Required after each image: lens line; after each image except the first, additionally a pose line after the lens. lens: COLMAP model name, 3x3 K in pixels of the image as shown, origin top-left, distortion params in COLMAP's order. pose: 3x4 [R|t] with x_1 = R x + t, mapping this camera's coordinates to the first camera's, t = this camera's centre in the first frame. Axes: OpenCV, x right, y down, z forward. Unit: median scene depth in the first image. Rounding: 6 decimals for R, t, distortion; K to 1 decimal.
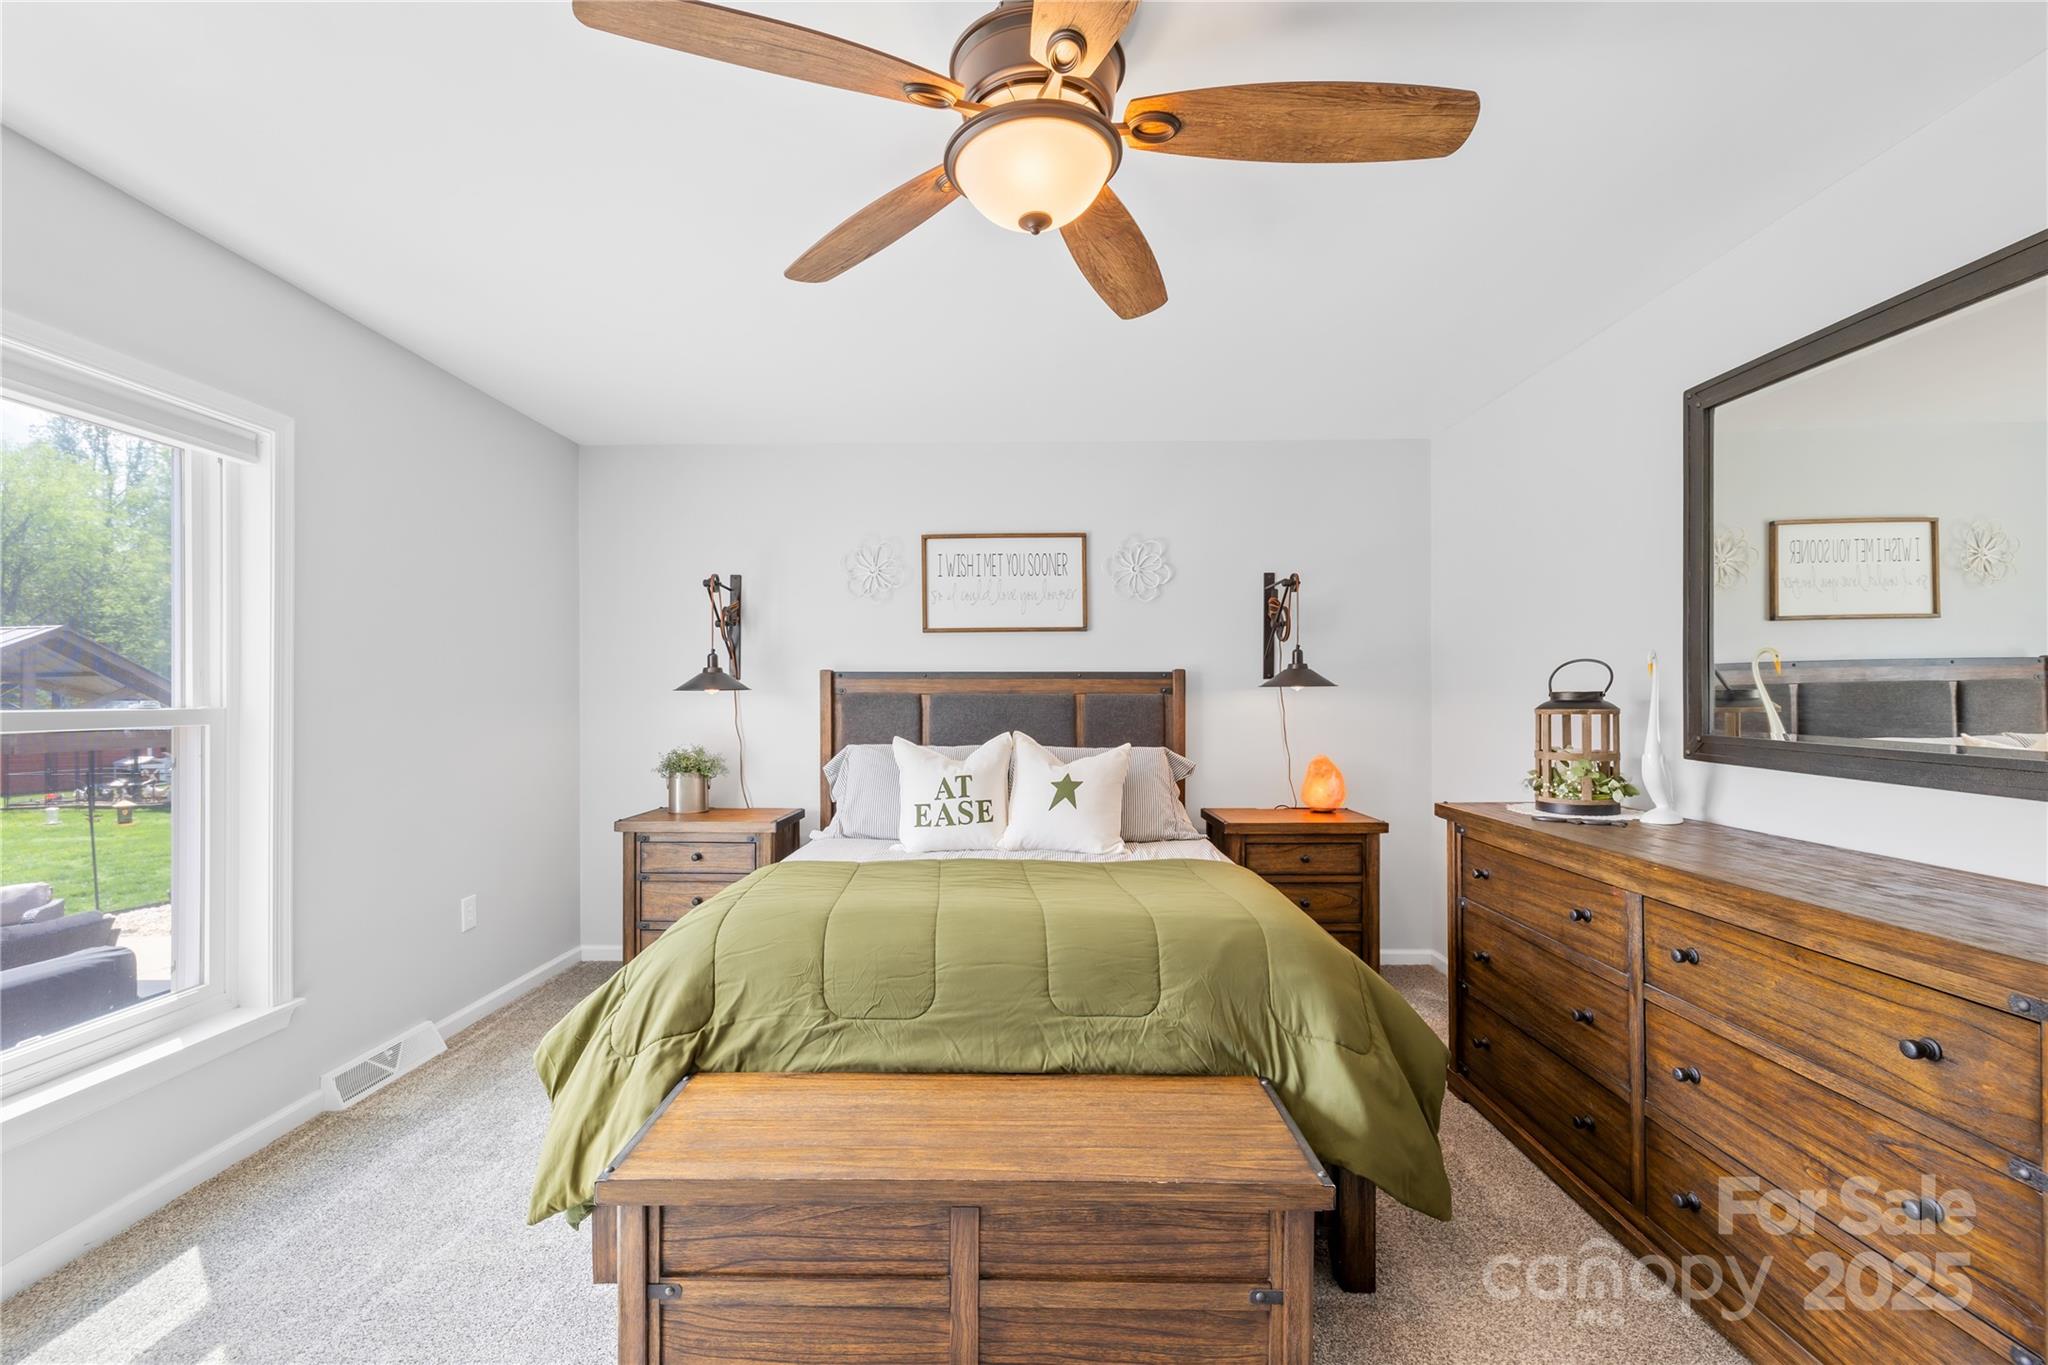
lens RADIAL K [[868.8, 0, 1024.9], [0, 868.8, 696.5], [0, 0, 1]] dist [-0.003040, 0.000269]
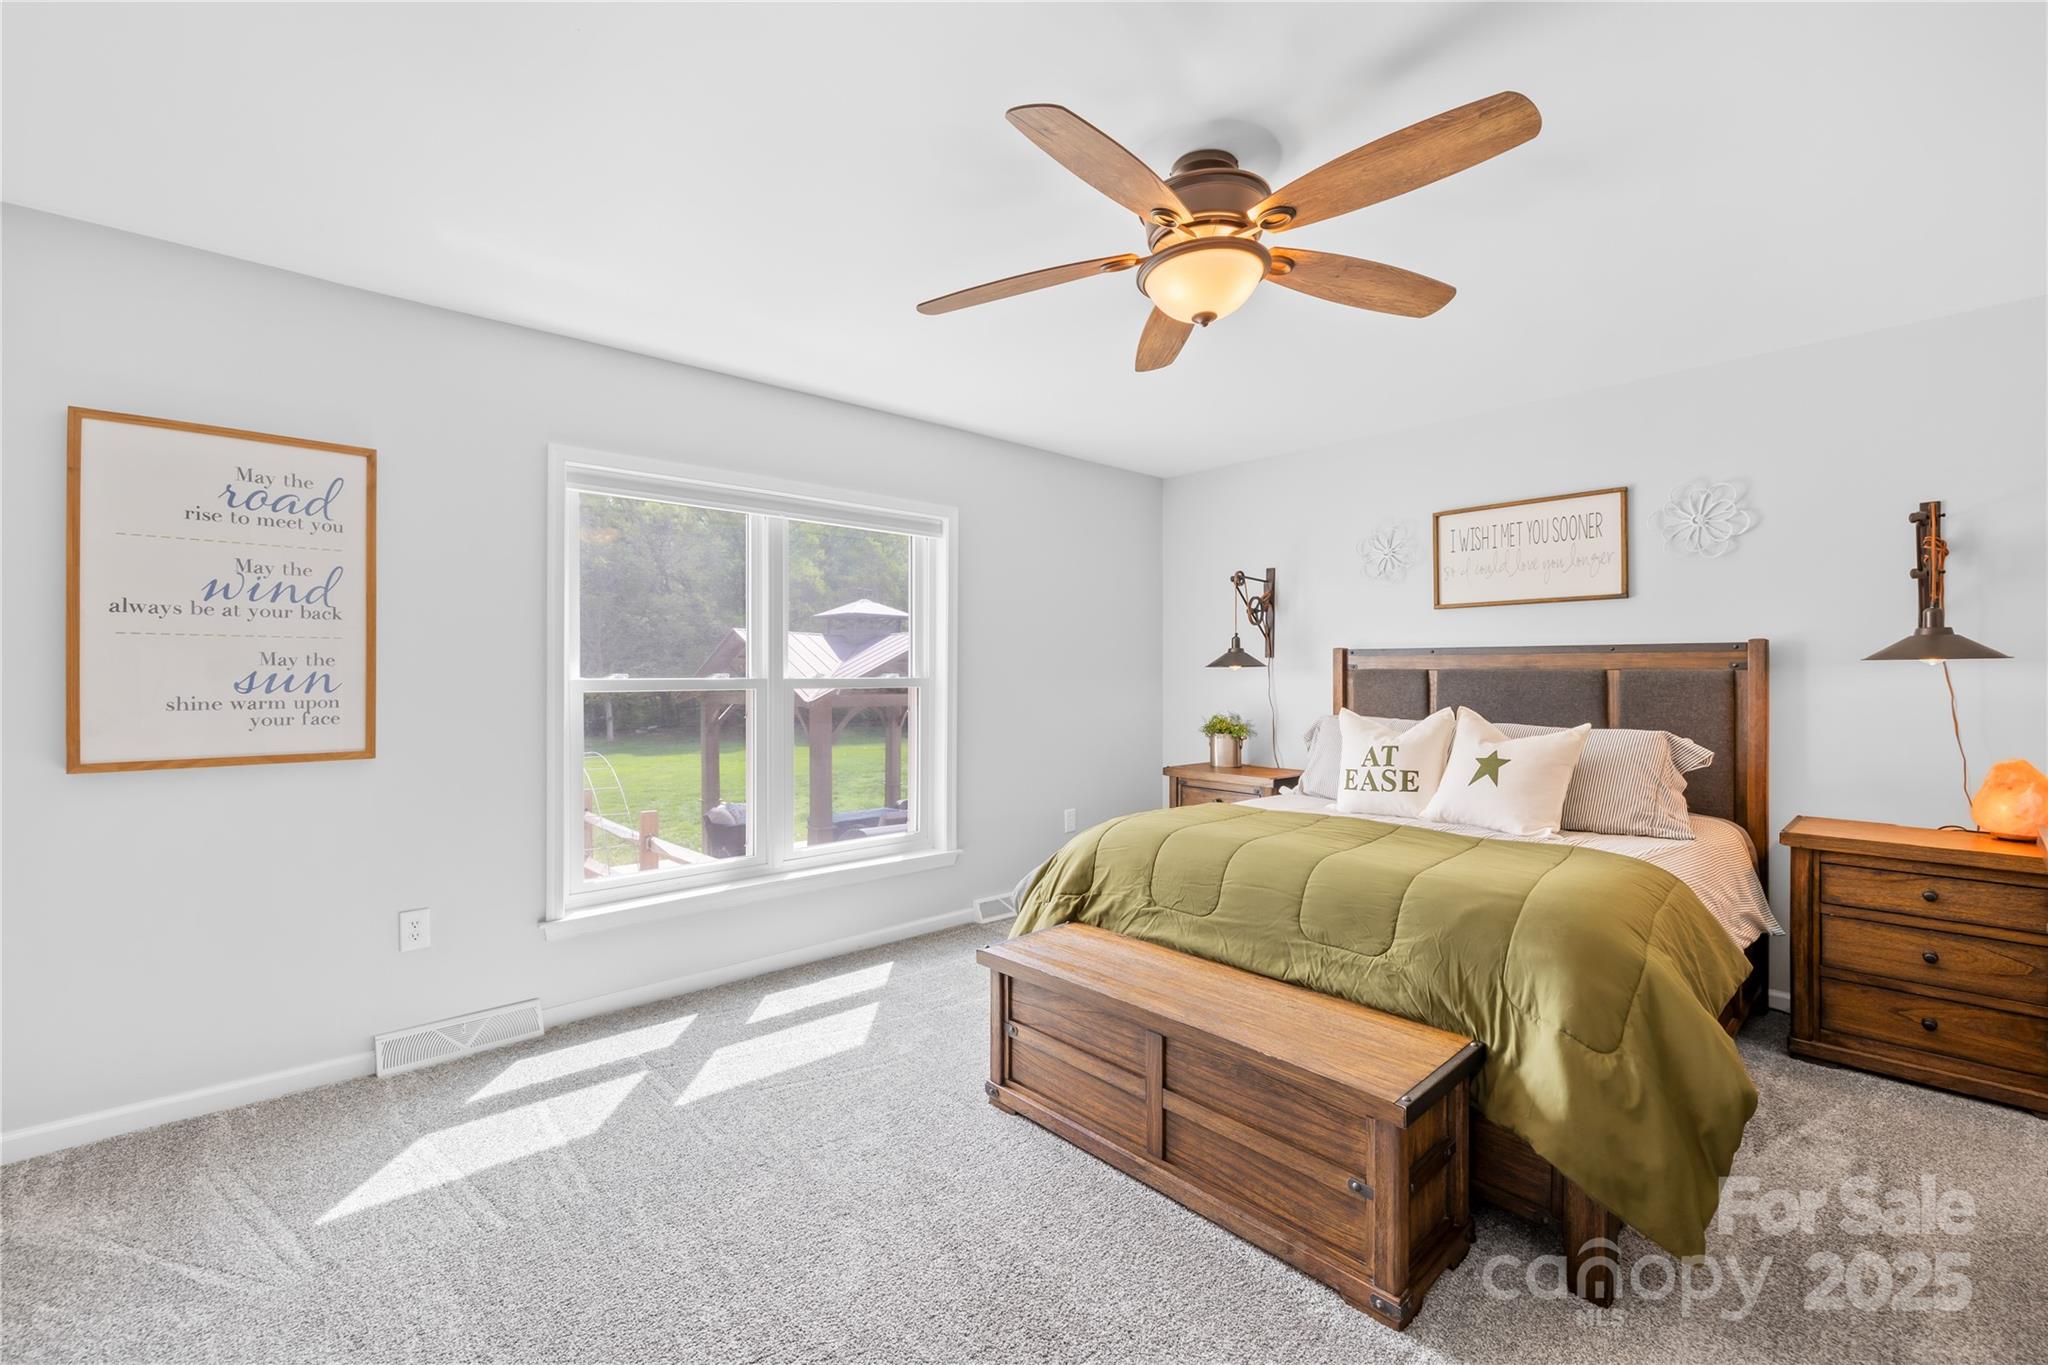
lens RADIAL K [[868.8, 0, 1021.9], [0, 868.8, 672.3], [0, 0, 1]] dist [-0.003040, 0.000269]
pose [[0.685547, 0.001527, -0.728027, 0.486828], [-0.001887, 0.999998, 0.000320, 0.000997], [0.728026, 0.001155, 0.685549, -0.076104]]
